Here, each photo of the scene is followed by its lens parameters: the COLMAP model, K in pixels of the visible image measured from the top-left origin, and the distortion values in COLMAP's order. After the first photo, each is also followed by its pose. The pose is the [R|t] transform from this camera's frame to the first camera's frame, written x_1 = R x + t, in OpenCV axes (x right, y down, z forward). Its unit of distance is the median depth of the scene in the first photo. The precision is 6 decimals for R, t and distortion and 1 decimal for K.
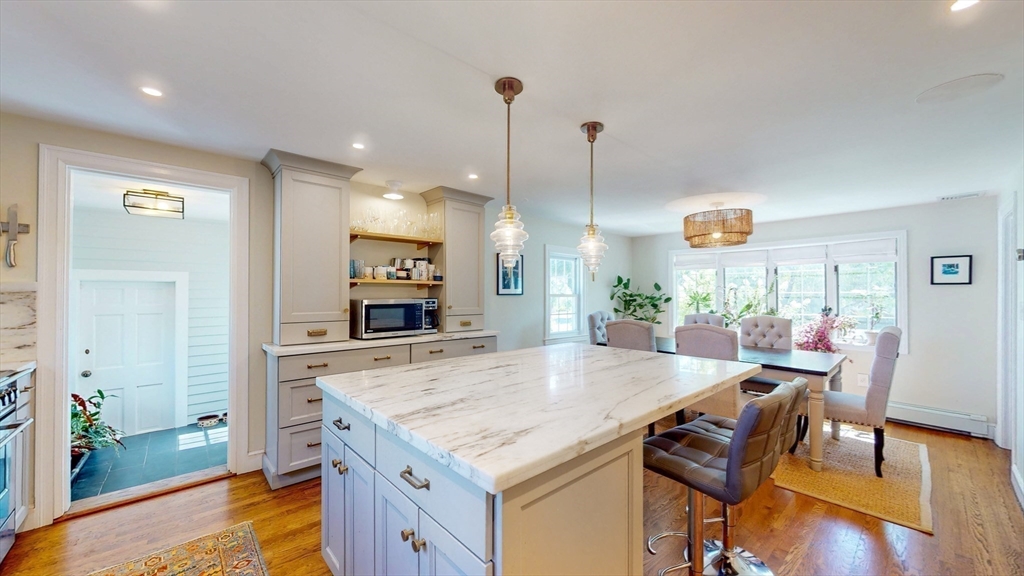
lens RADIAL K [[376.8, 0, 527.2], [0, 376.8, 289.3], [0, 0, 1]] dist [-0.000045, -0.000026]
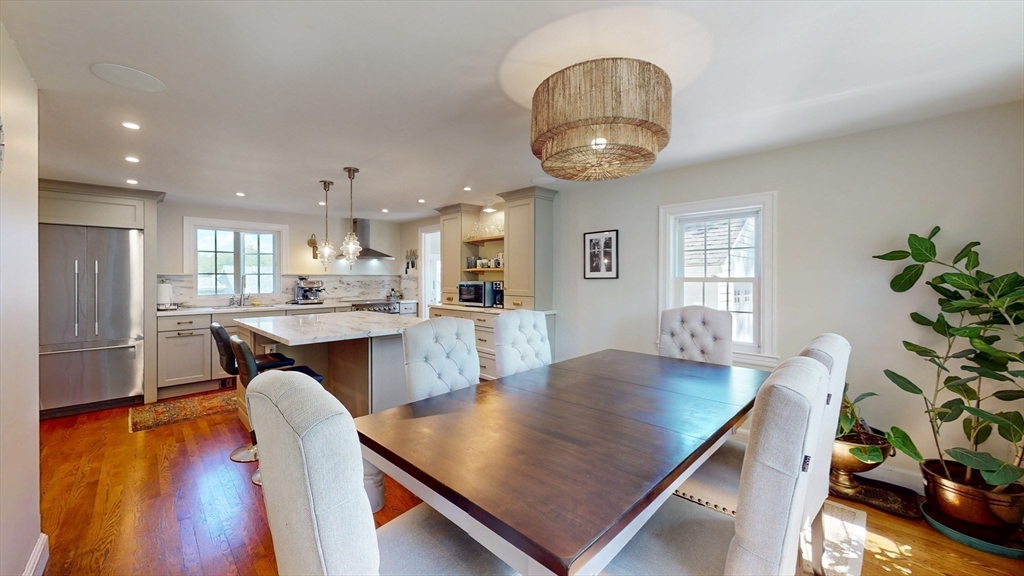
lens RADIAL K [[379.8, 0, 495.7], [0, 379.8, 277.4], [0, 0, 1]] dist [-0.000243, -0.000174]
pose [[0.020538, -0.000046, -0.999789, 0.954806], [0.016705, 0.999860, 0.000297, 0.008780], [0.999650, -0.016708, 0.020536, 0.851523]]
